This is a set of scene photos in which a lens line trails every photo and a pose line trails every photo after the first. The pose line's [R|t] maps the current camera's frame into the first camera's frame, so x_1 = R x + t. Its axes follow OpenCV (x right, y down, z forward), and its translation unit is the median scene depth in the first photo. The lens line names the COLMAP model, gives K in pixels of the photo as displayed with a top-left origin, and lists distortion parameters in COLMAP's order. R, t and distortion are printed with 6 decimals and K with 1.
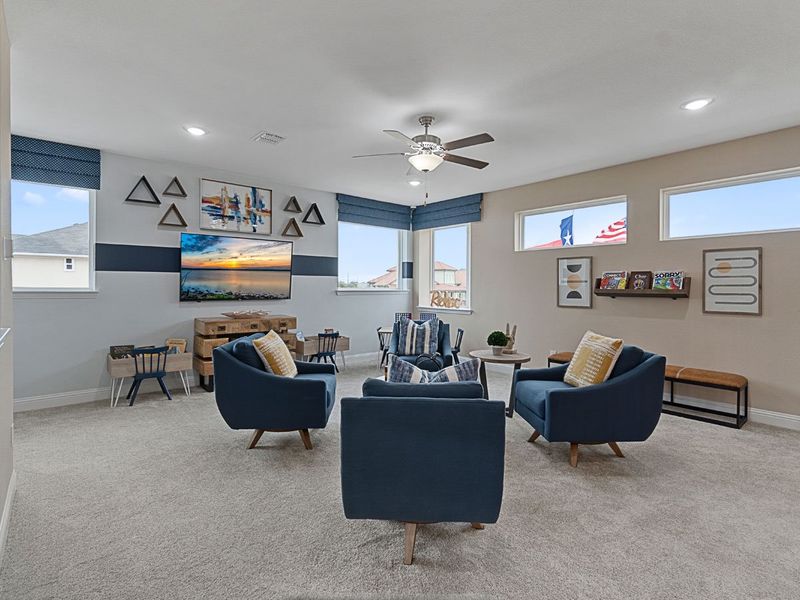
lens RADIAL K [[402.8, 0, 396.8], [0, 402.8, 291.8], [0, 0, 1]] dist [0.000092, 0.000756]
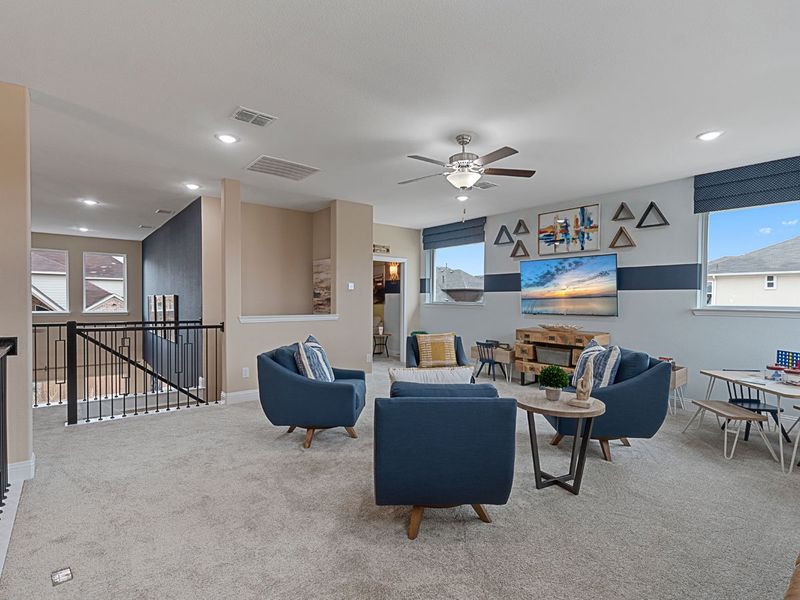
lens RADIAL K [[402.8, 0, 400.8], [0, 402.8, 300.2], [0, 0, 1]] dist [0.000092, 0.000756]
pose [[-0.007337, -0.006374, -0.999953, 0.724913], [-0.020223, 0.999776, -0.006224, -0.002387], [0.999769, 0.020176, -0.007464, 0.569525]]
